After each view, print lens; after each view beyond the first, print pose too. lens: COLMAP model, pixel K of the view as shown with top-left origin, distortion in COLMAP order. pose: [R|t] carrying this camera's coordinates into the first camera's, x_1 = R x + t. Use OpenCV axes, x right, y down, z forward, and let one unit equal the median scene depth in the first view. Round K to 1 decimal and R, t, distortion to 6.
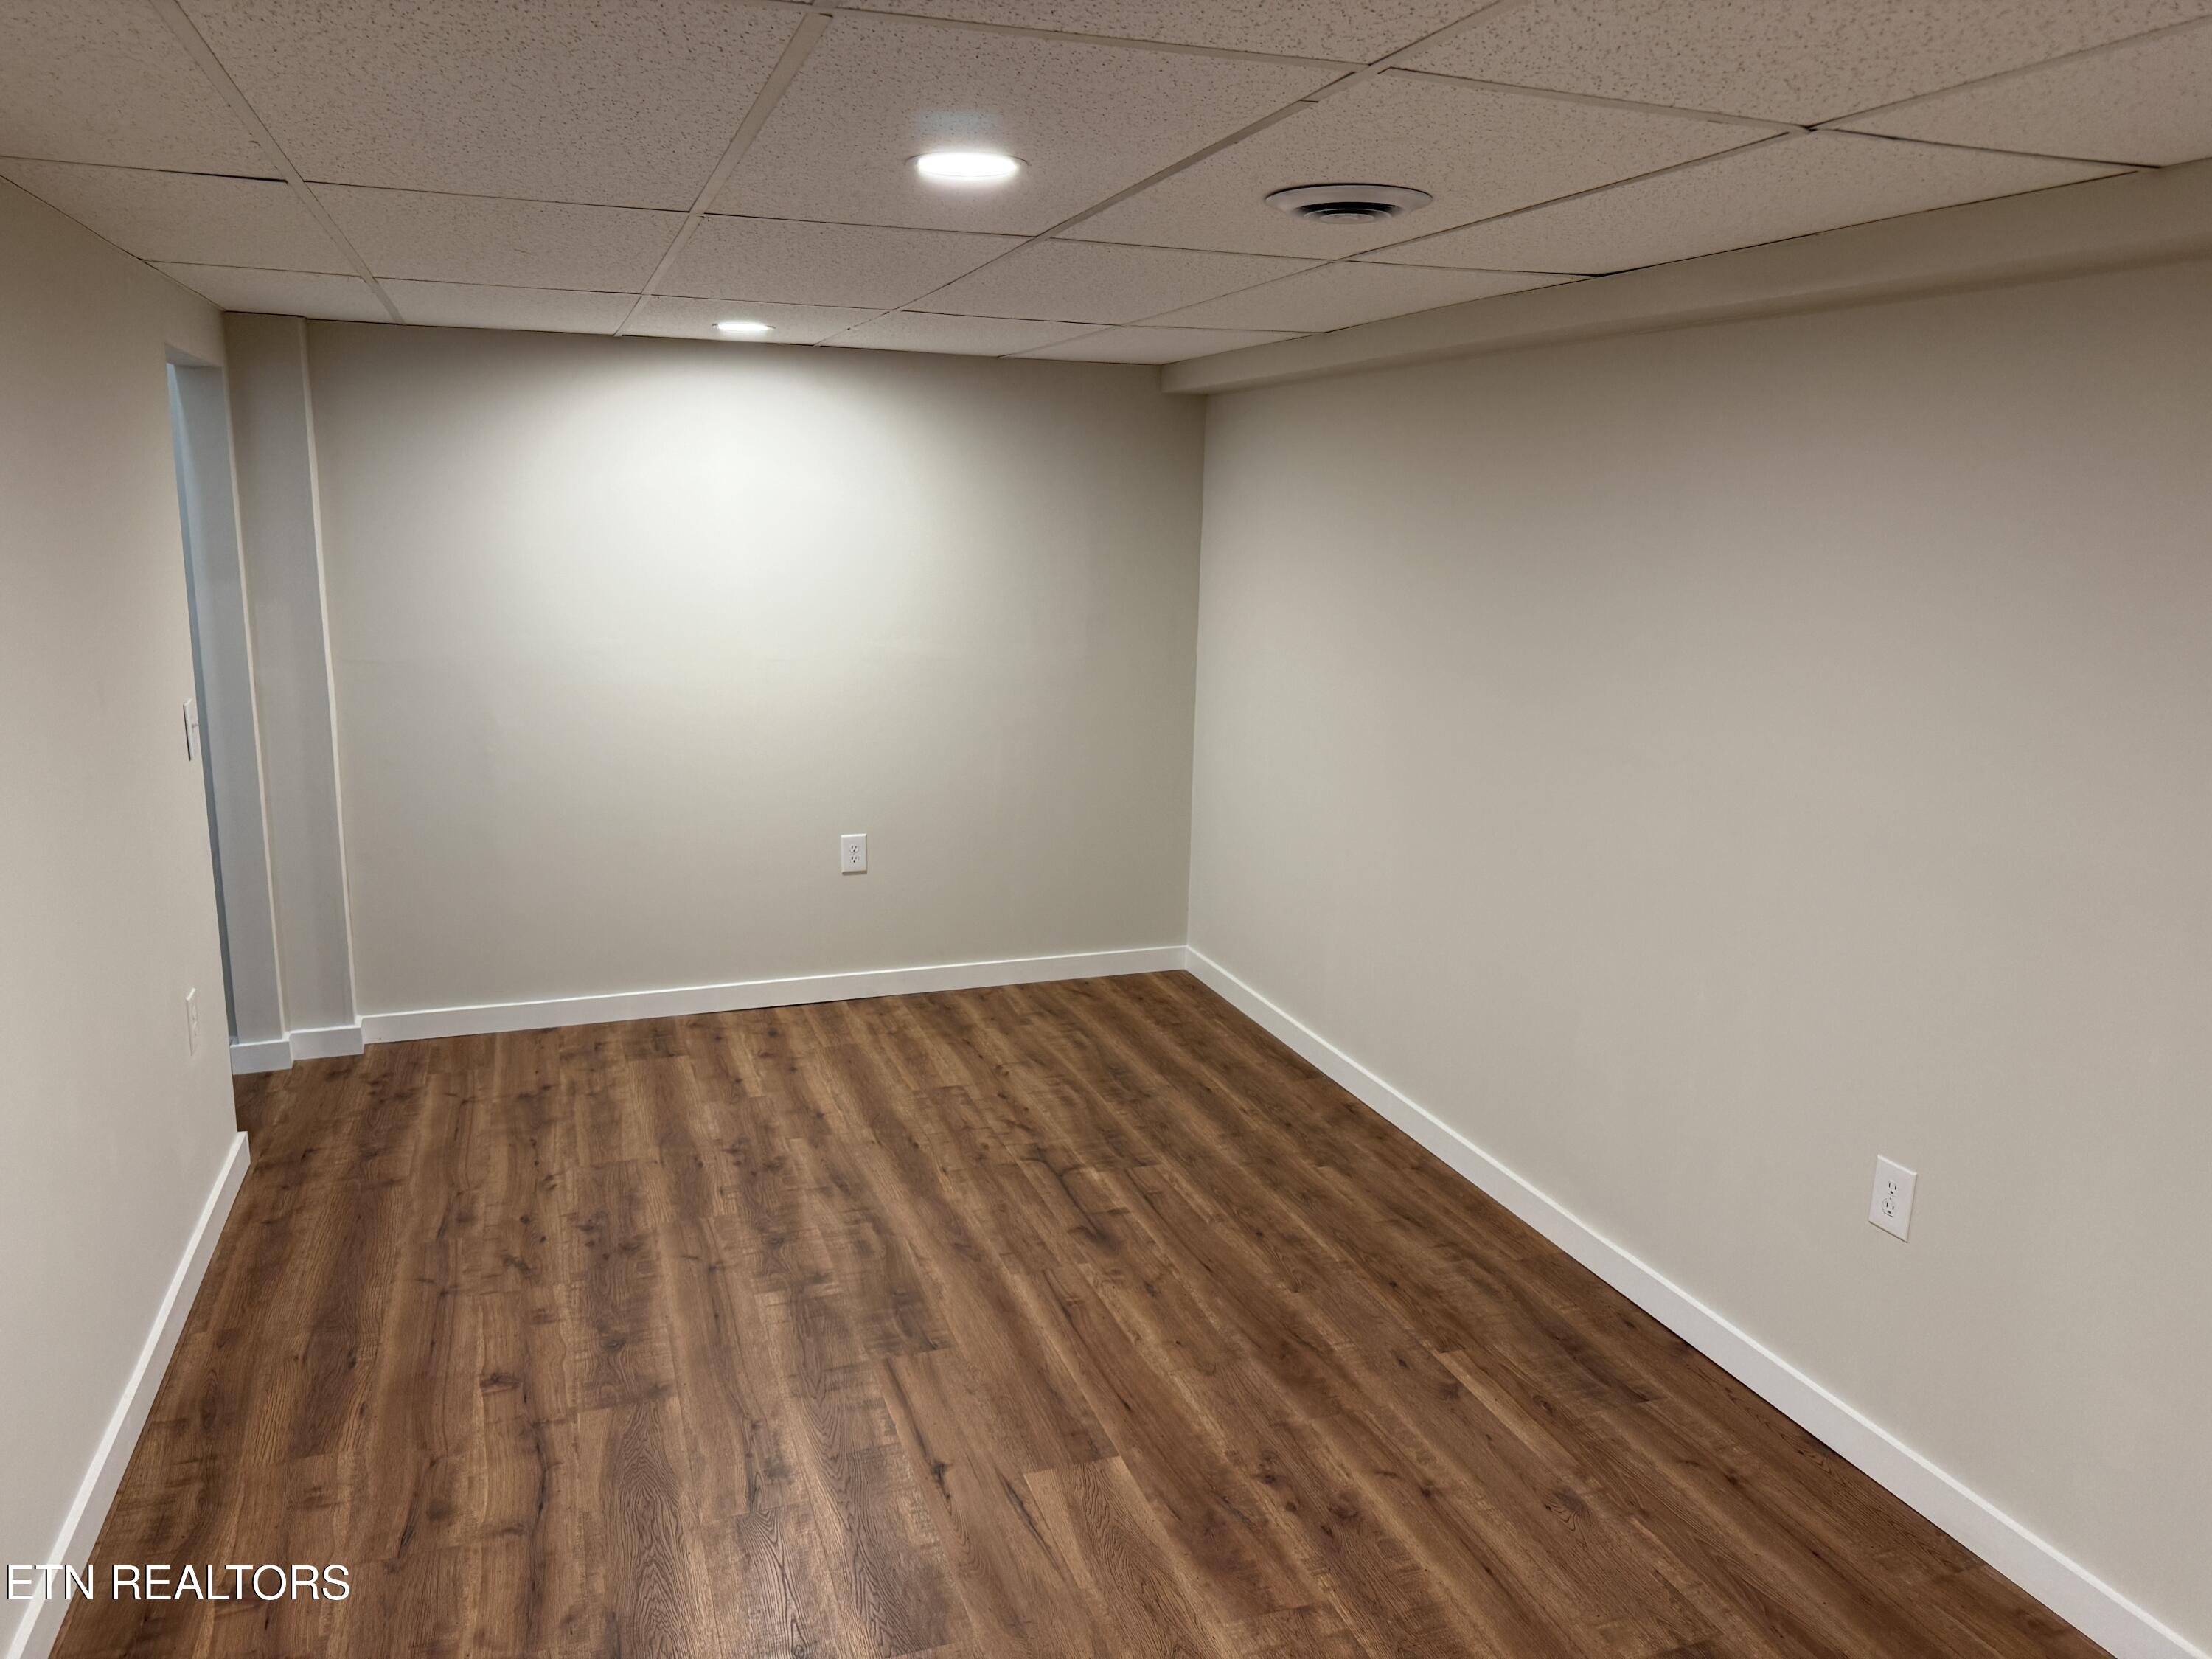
lens RADIAL K [[1551.4, 0, 1101.9], [0, 1551.4, 810.2], [0, 0, 1]] dist [0.029522, -0.035650]
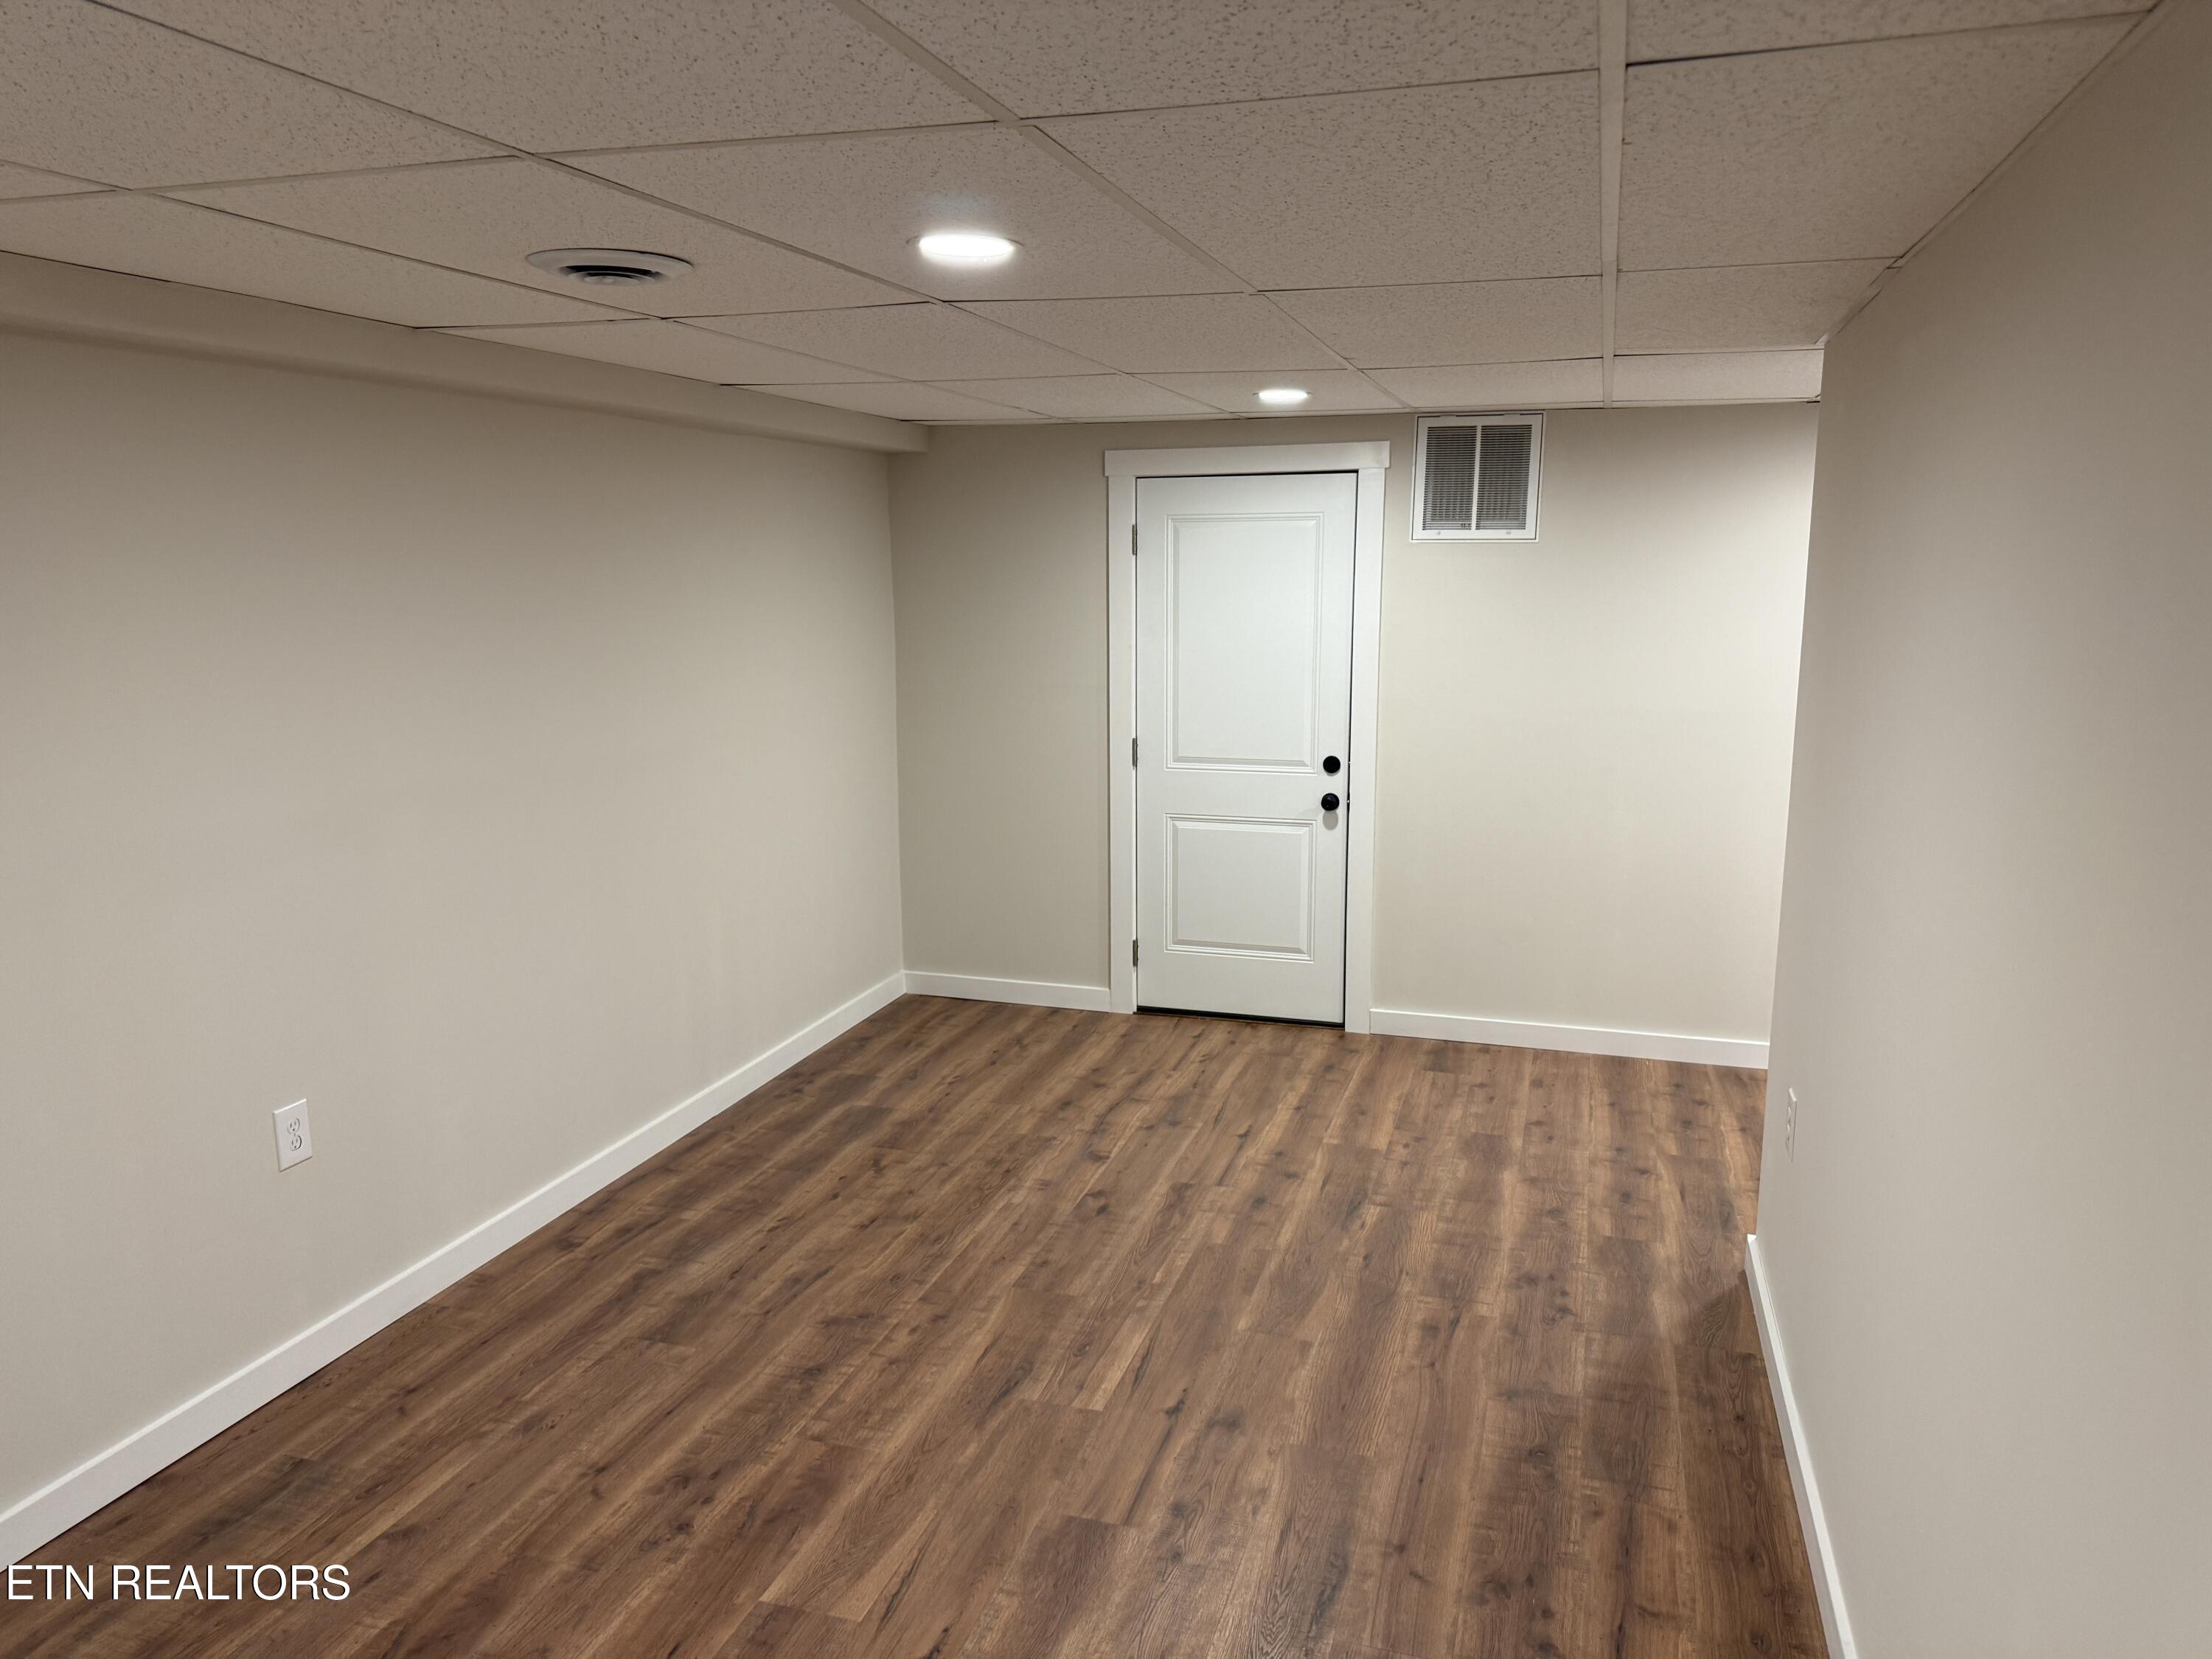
lens RADIAL K [[1551.4, 0, 1101.3], [0, 1551.4, 841.3], [0, 0, 1]] dist [0.029522, -0.035650]
pose [[-0.793309, -0.129604, 0.594865, -0.665916], [0.104793, 0.933428, 0.343118, -0.306487], [-0.599733, 0.334536, -0.726915, 1.471126]]
